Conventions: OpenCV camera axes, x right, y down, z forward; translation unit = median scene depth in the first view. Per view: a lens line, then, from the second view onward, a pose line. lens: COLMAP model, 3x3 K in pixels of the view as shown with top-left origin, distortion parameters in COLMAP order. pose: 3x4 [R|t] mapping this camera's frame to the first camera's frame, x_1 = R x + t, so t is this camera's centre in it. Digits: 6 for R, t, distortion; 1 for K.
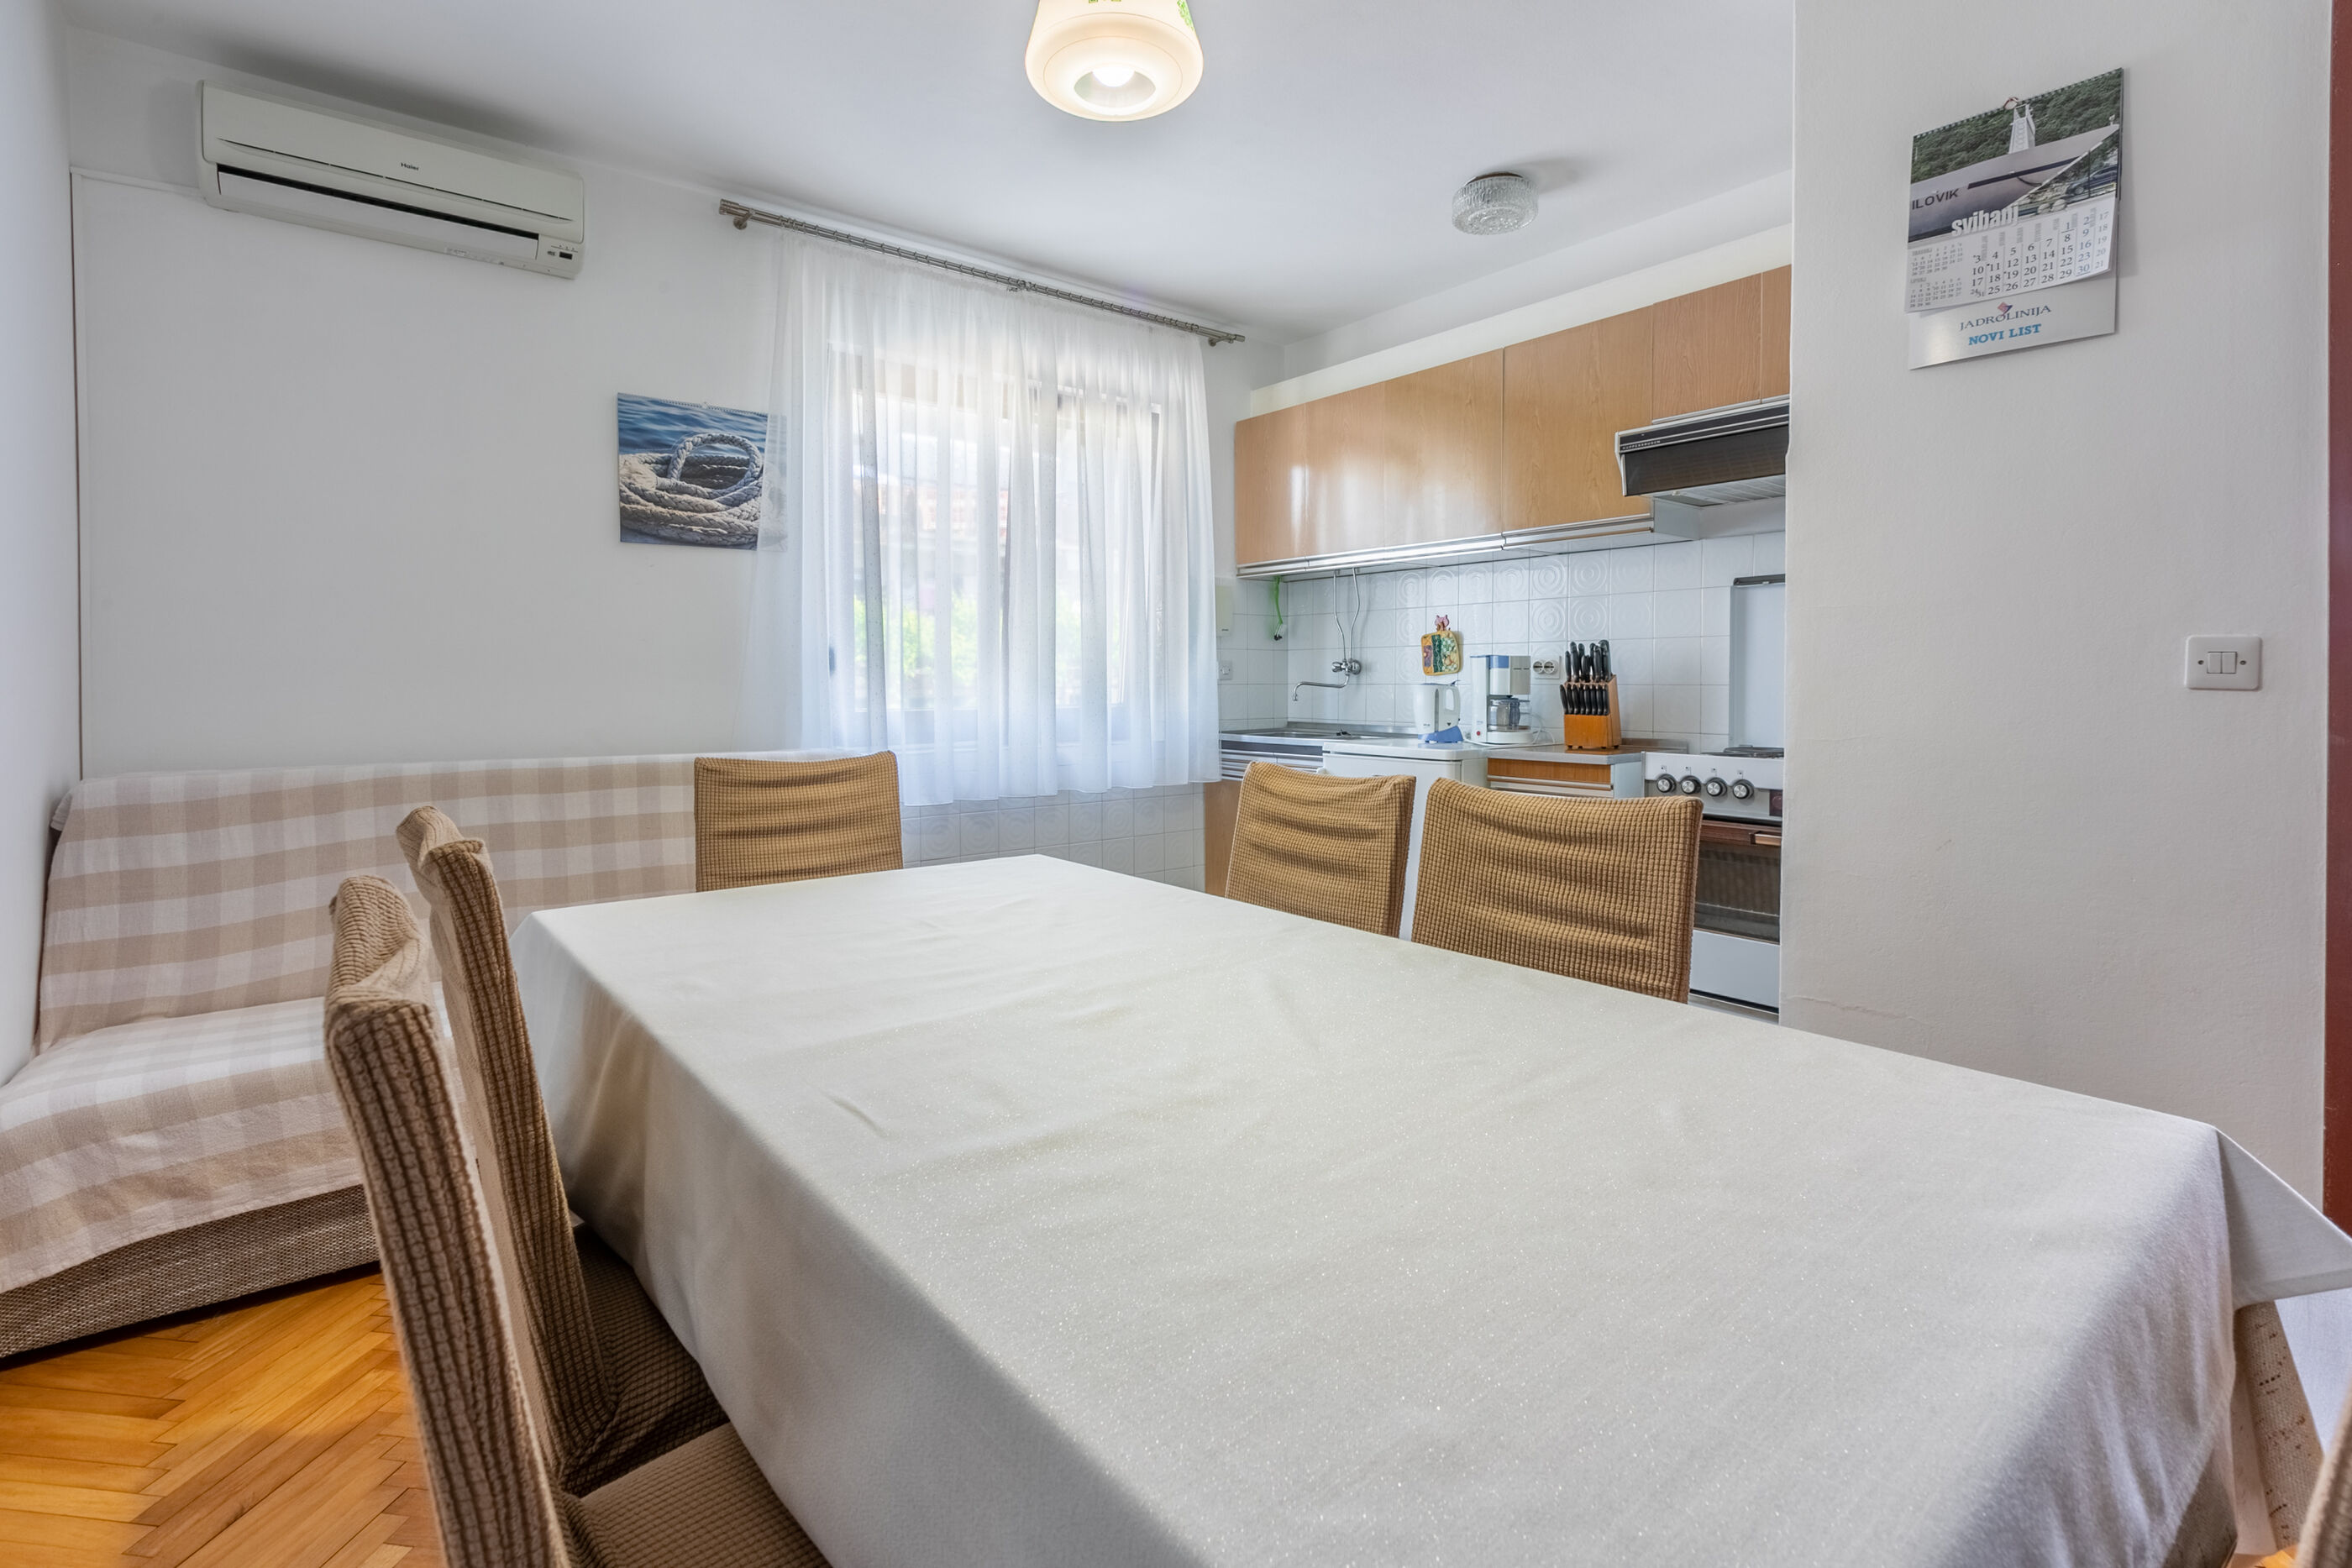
lens RADIAL K [[1071.7, 0, 1168.4], [0, 1071.7, 694.6], [0, 0, 1]] dist [0.001183, -0.000087]
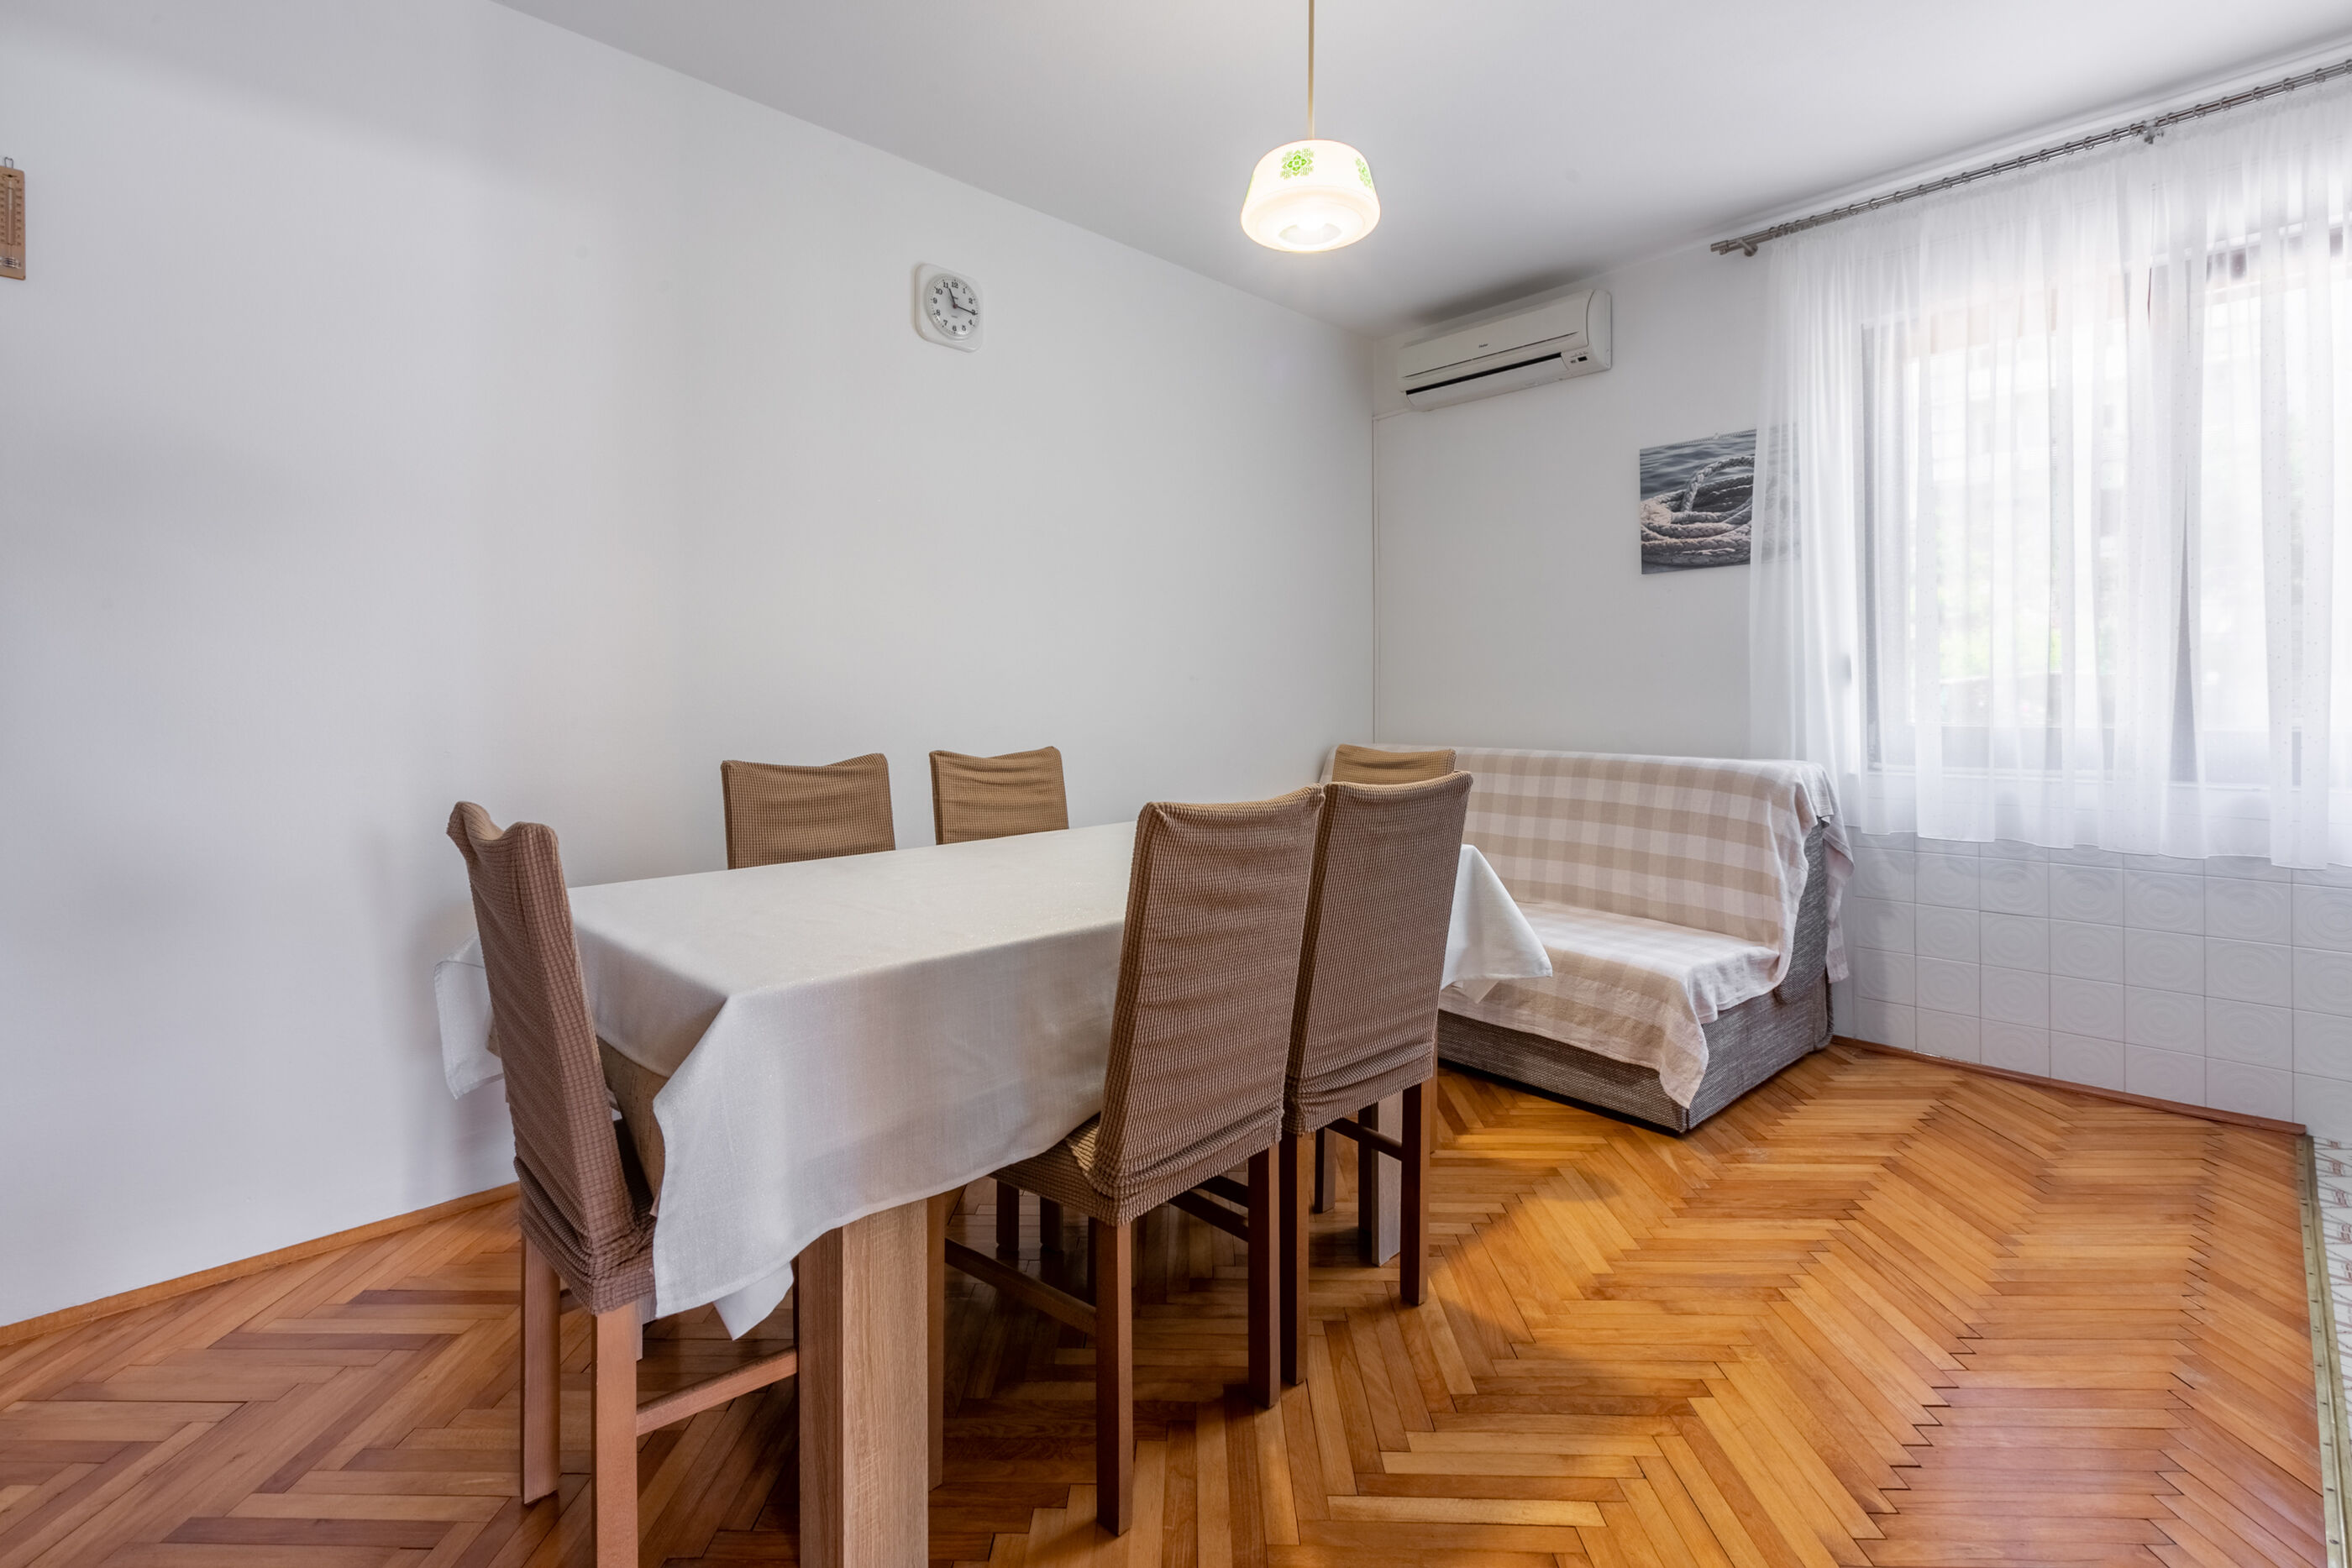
lens RADIAL K [[1062.6, 0, 1176.2], [0, 1062.6, 703.4], [0, 0, 1]] dist [-0.002331, -0.000282]
pose [[0.108774, 0.007796, -0.994036, 0.577277], [-0.006242, 0.999955, 0.007160, -0.004282], [0.994047, 0.005426, 0.108818, 0.342657]]
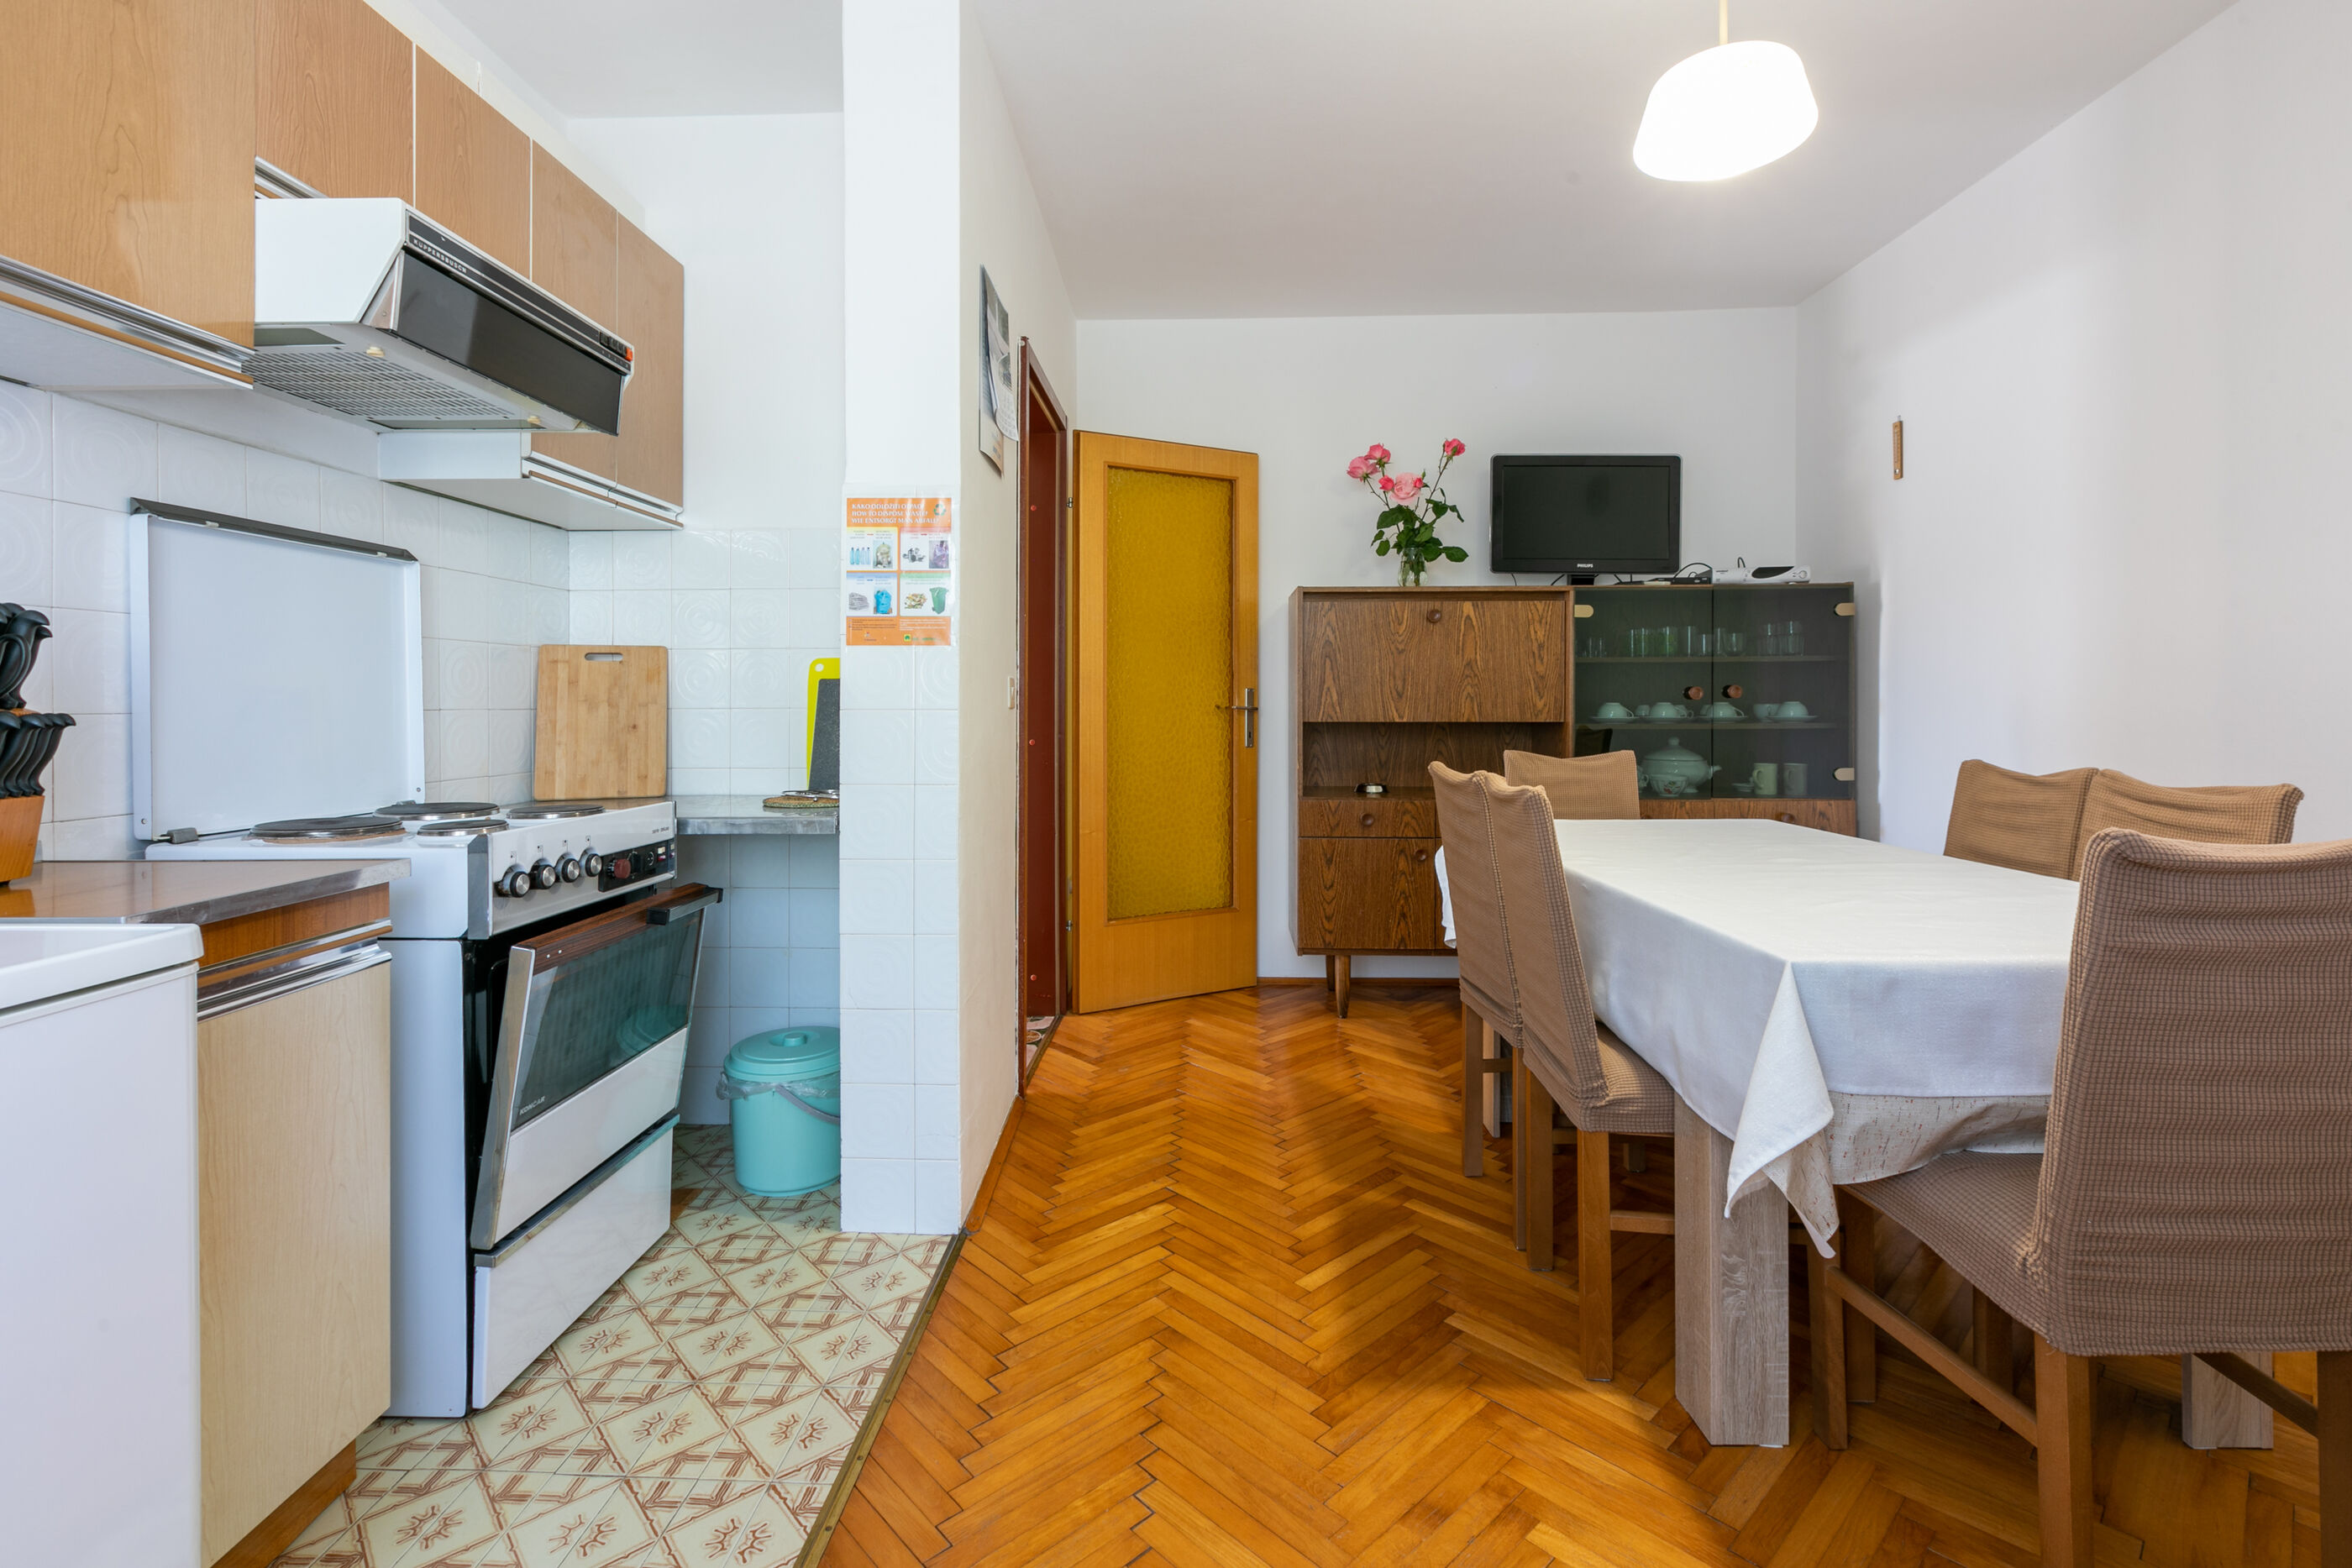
lens RADIAL K [[1062.6, 0, 1176.2], [0, 1062.6, 703.4], [0, 0, 1]] dist [-0.002331, -0.000282]
pose [[-0.765237, -0.000183, 0.643748, -0.157270], [0.008462, 0.999911, 0.010344, -0.014692], [-0.643693, 0.013363, -0.765167, 1.074352]]
